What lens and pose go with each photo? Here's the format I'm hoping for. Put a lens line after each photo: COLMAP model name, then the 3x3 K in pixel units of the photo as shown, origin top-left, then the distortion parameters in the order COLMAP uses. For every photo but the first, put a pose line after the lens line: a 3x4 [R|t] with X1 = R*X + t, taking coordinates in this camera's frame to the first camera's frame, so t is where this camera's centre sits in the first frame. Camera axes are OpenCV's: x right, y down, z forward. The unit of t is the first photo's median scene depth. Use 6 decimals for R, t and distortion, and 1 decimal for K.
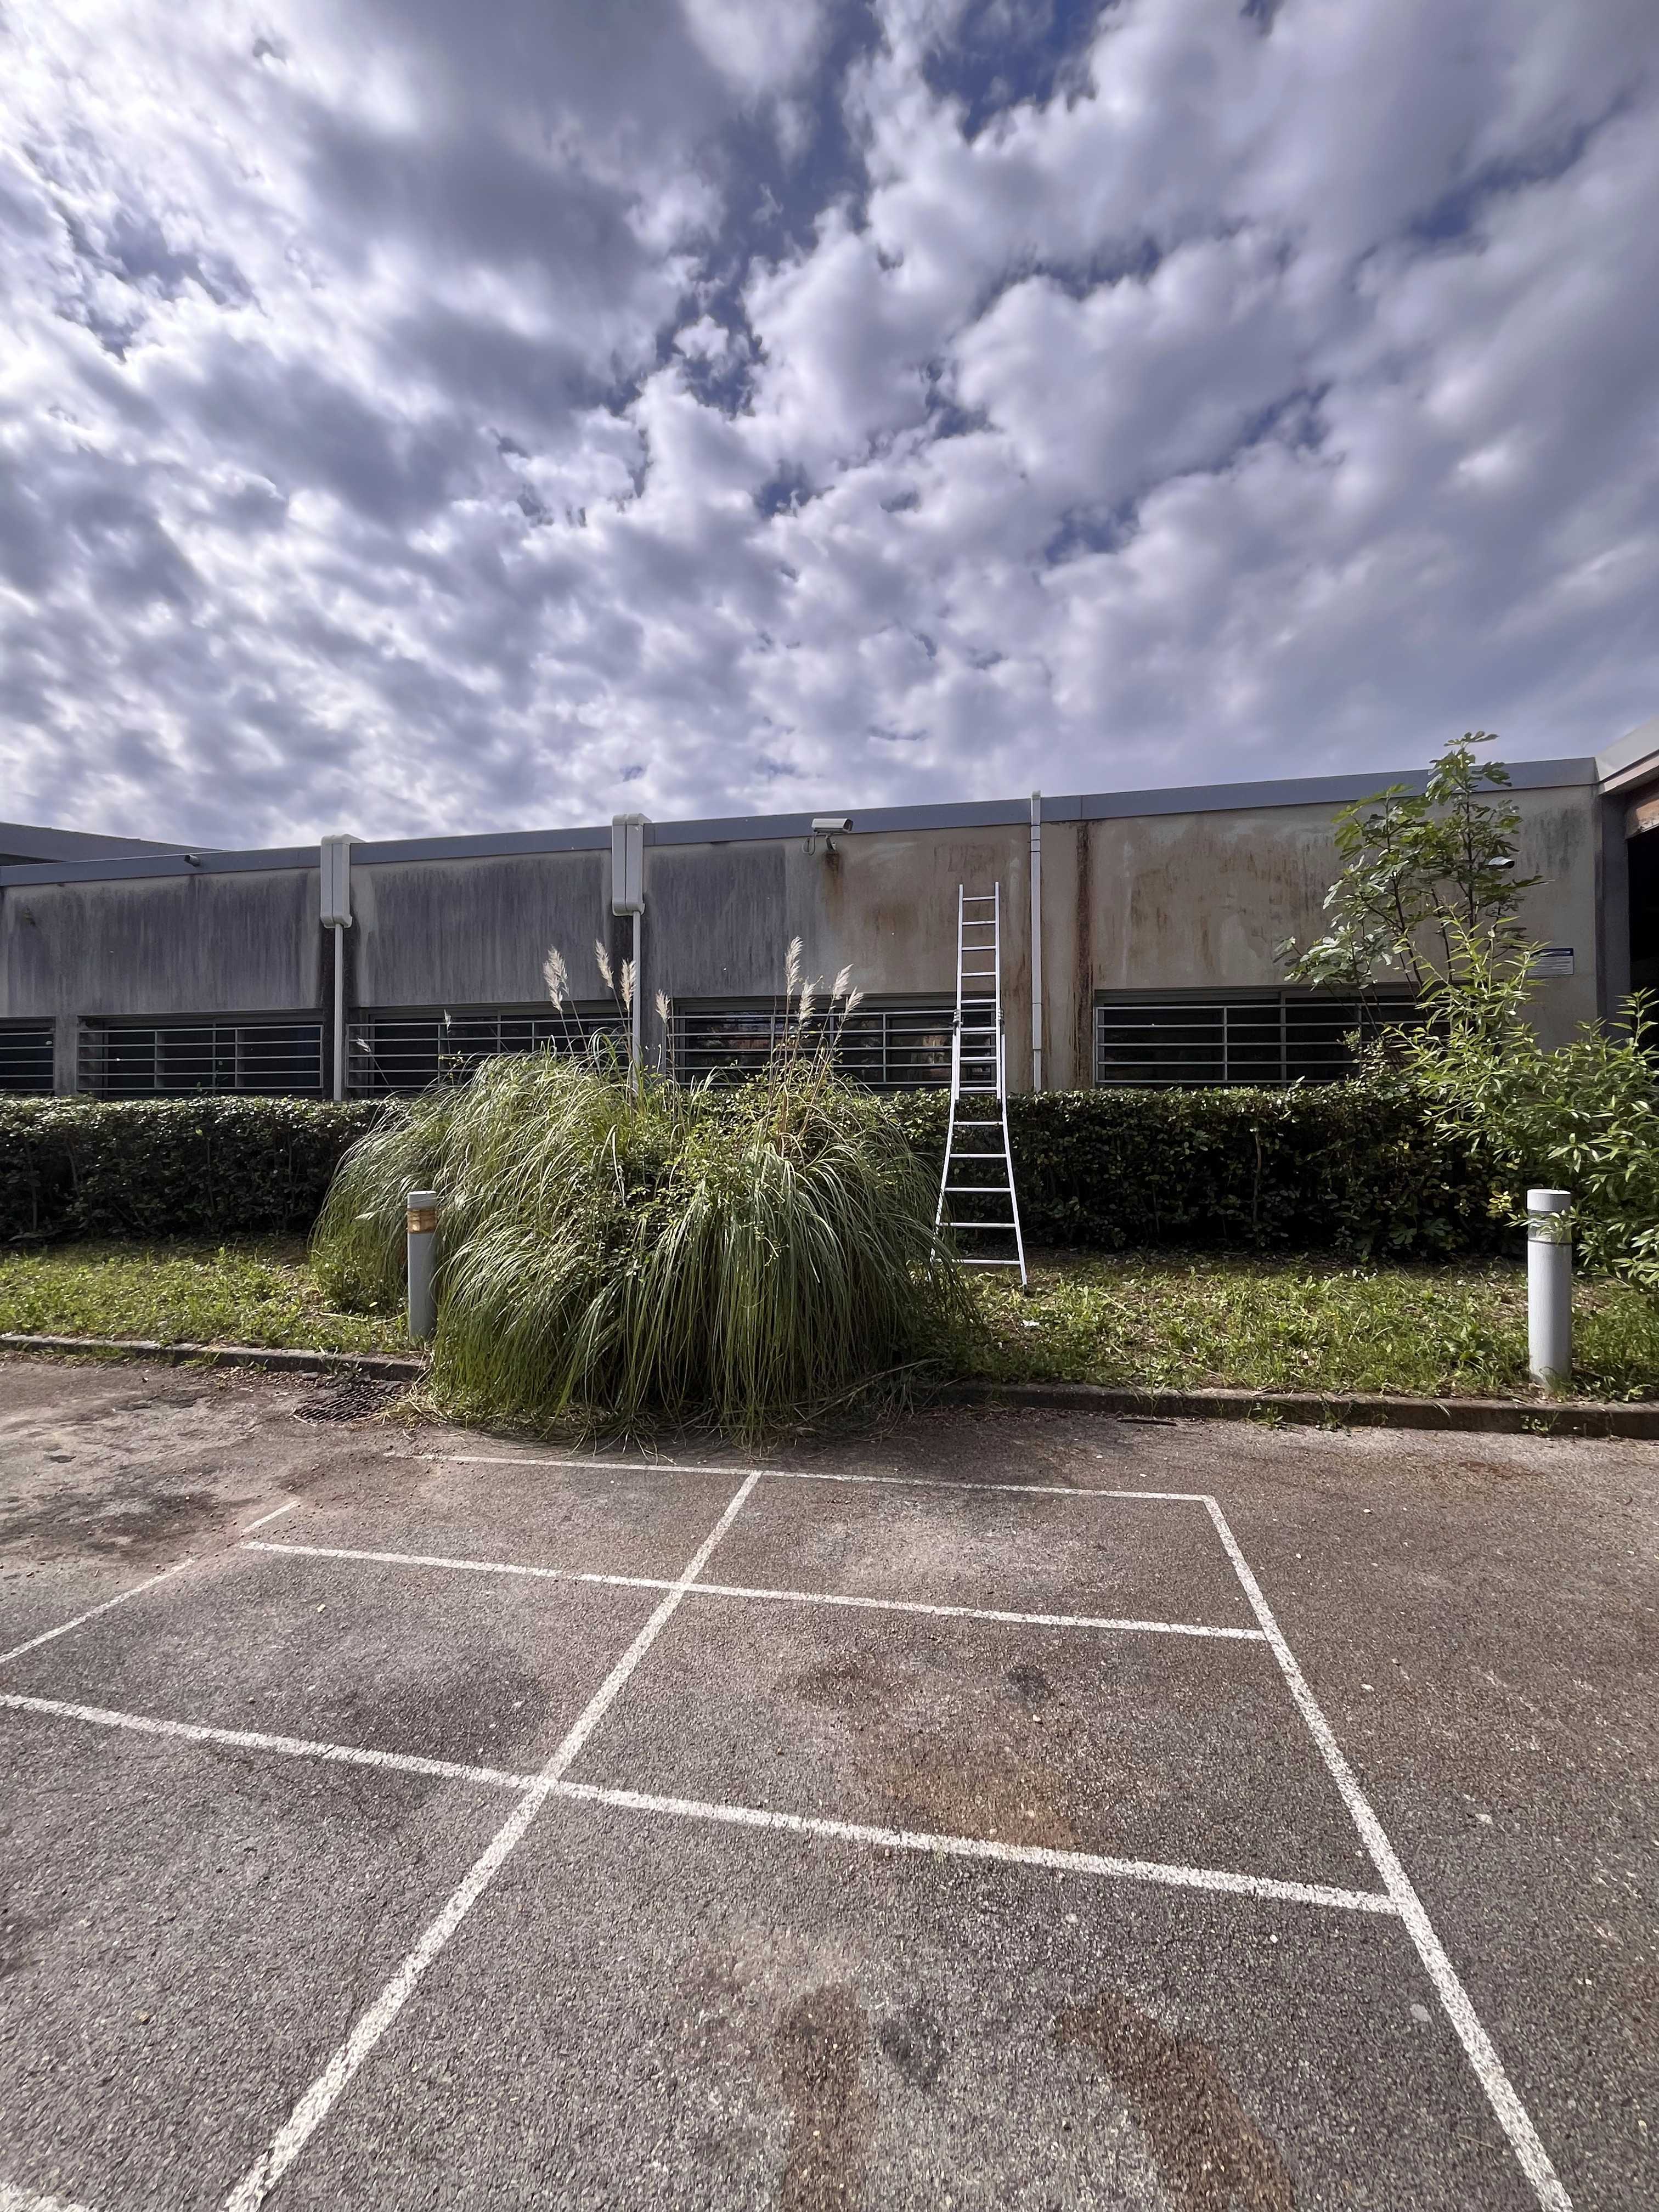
lens RADIAL K [[906.9, 0, 829.5], [0, 906.9, 1106.0], [0, 0, 1]] dist [-0.001929, -0.000023]
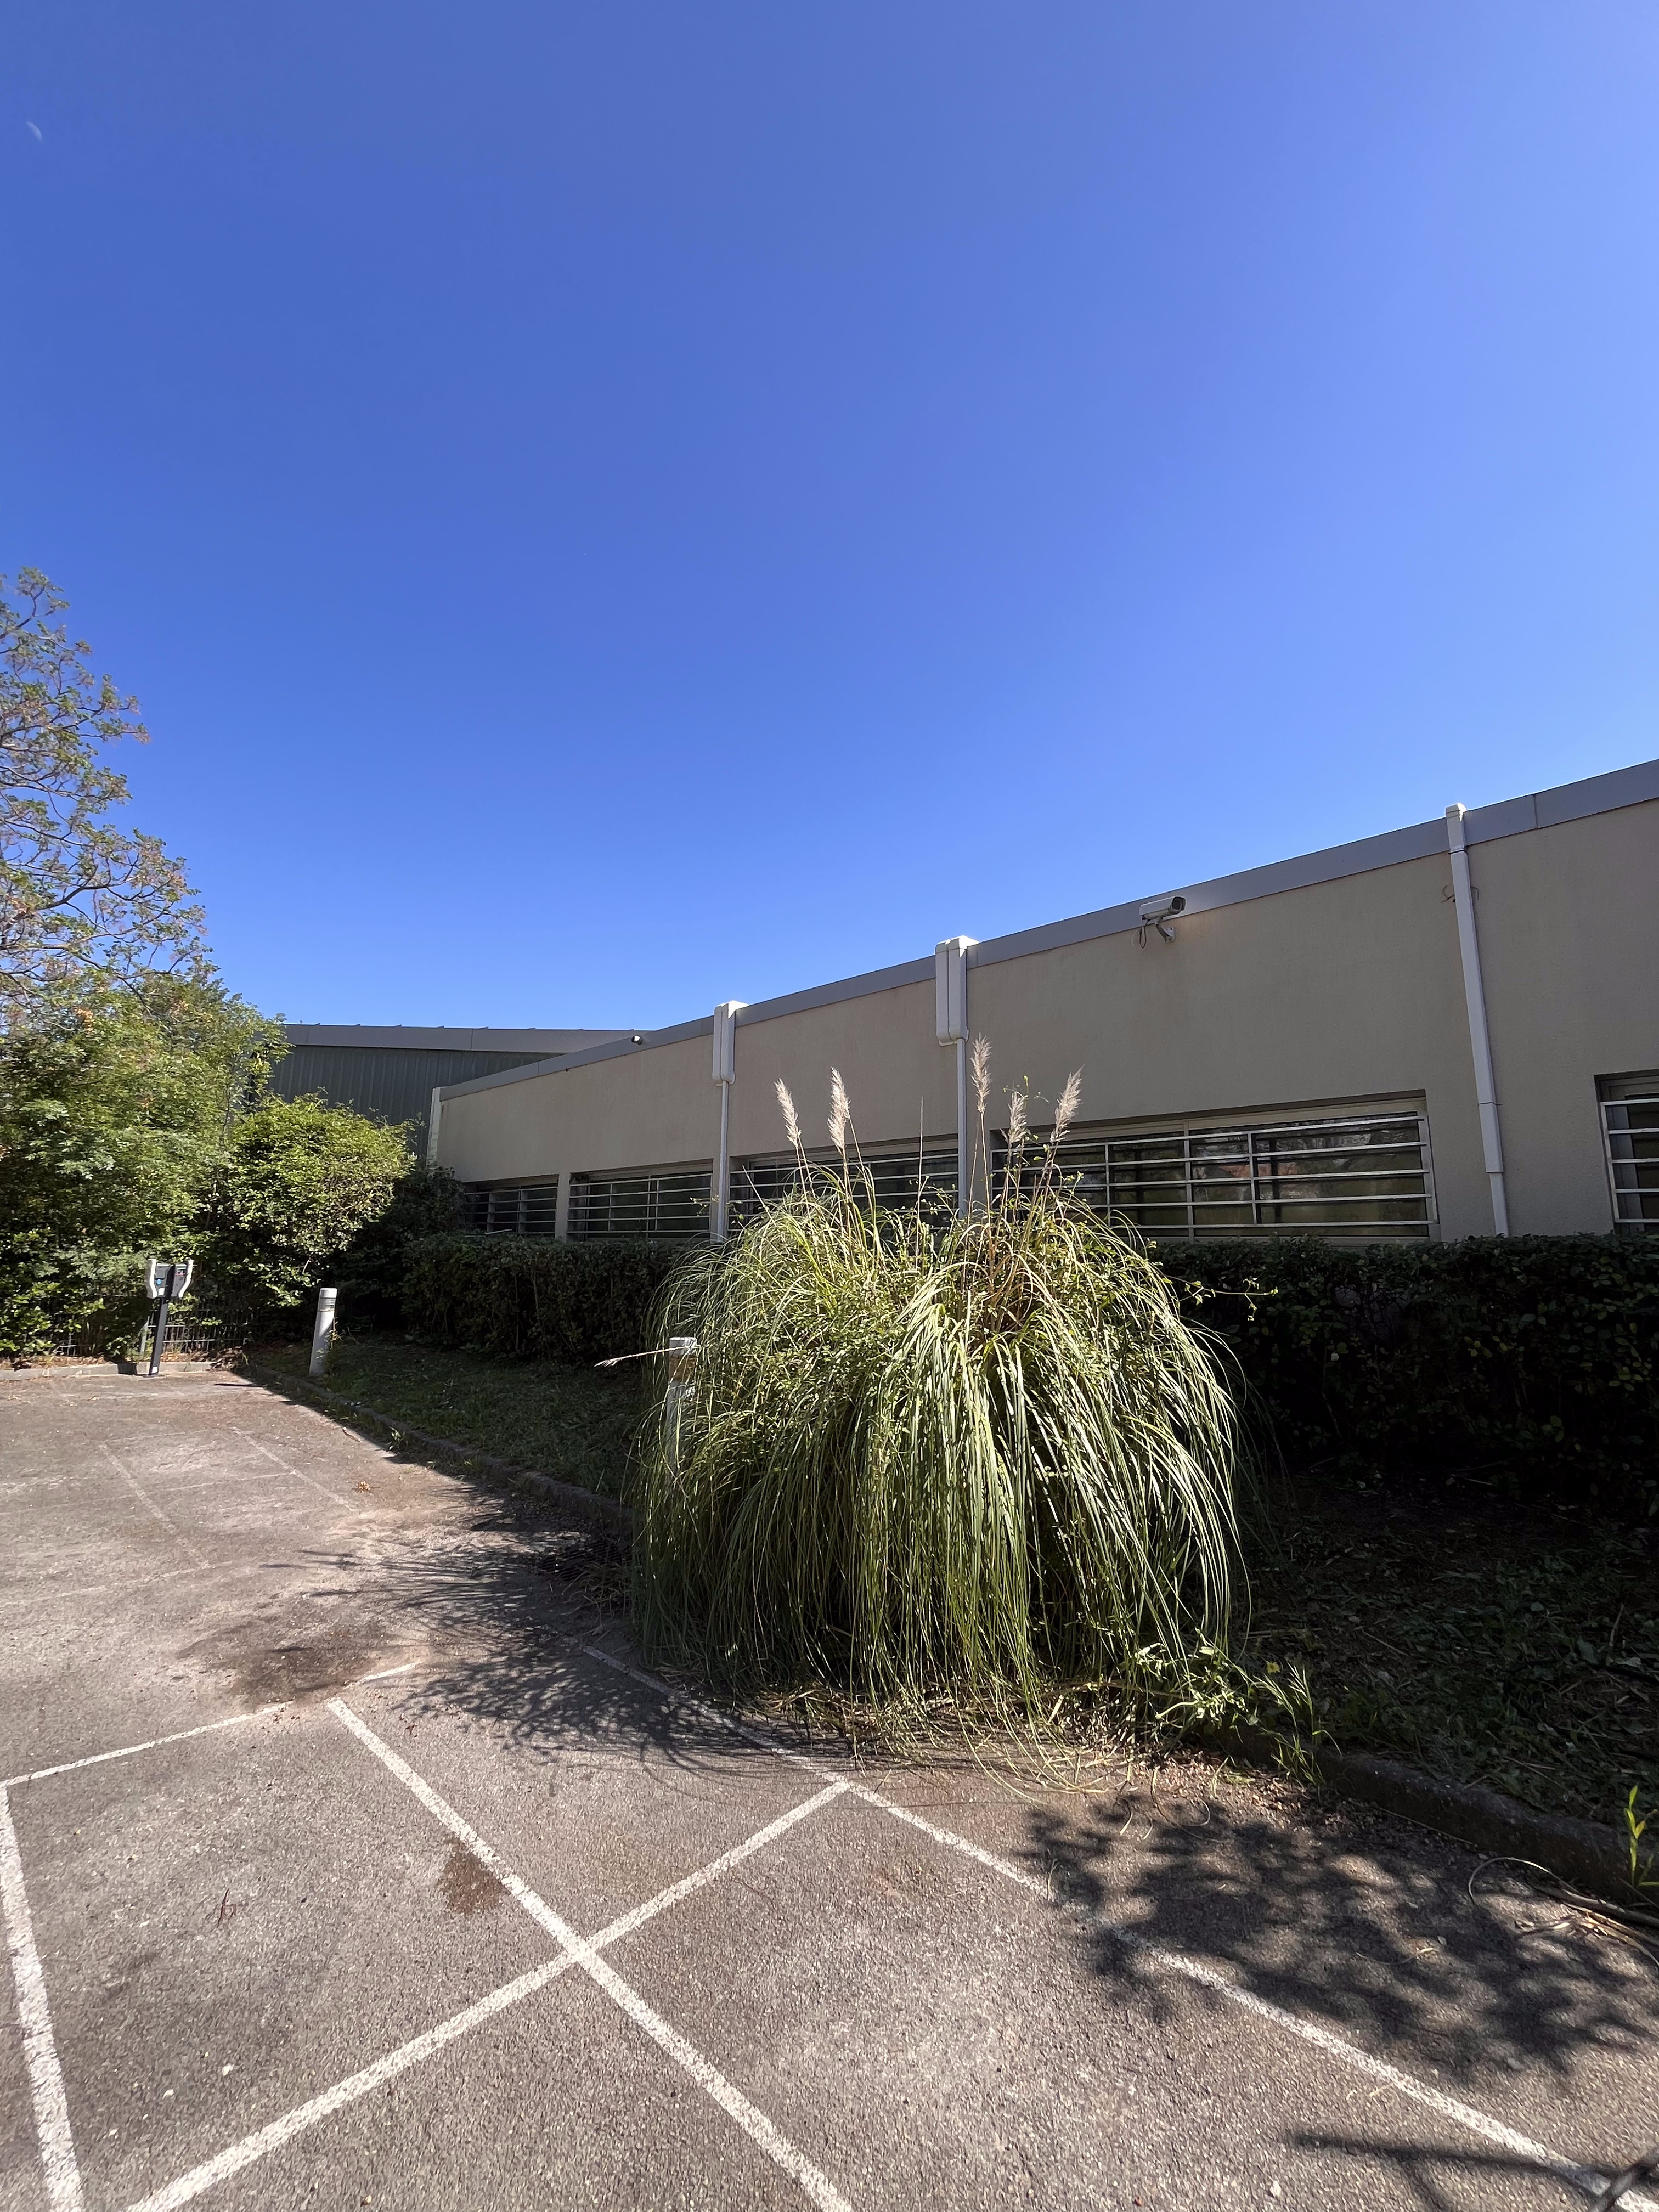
lens RADIAL K [[906.9, 0, 829.5], [0, 906.9, 1106.0], [0, 0, 1]] dist [-0.001929, -0.000023]
pose [[0.843056, -0.071438, -0.533061, 0.375759], [-0.014845, 0.987670, -0.155842, -0.003373], [0.537621, 0.139297, 0.831601, 0.397663]]
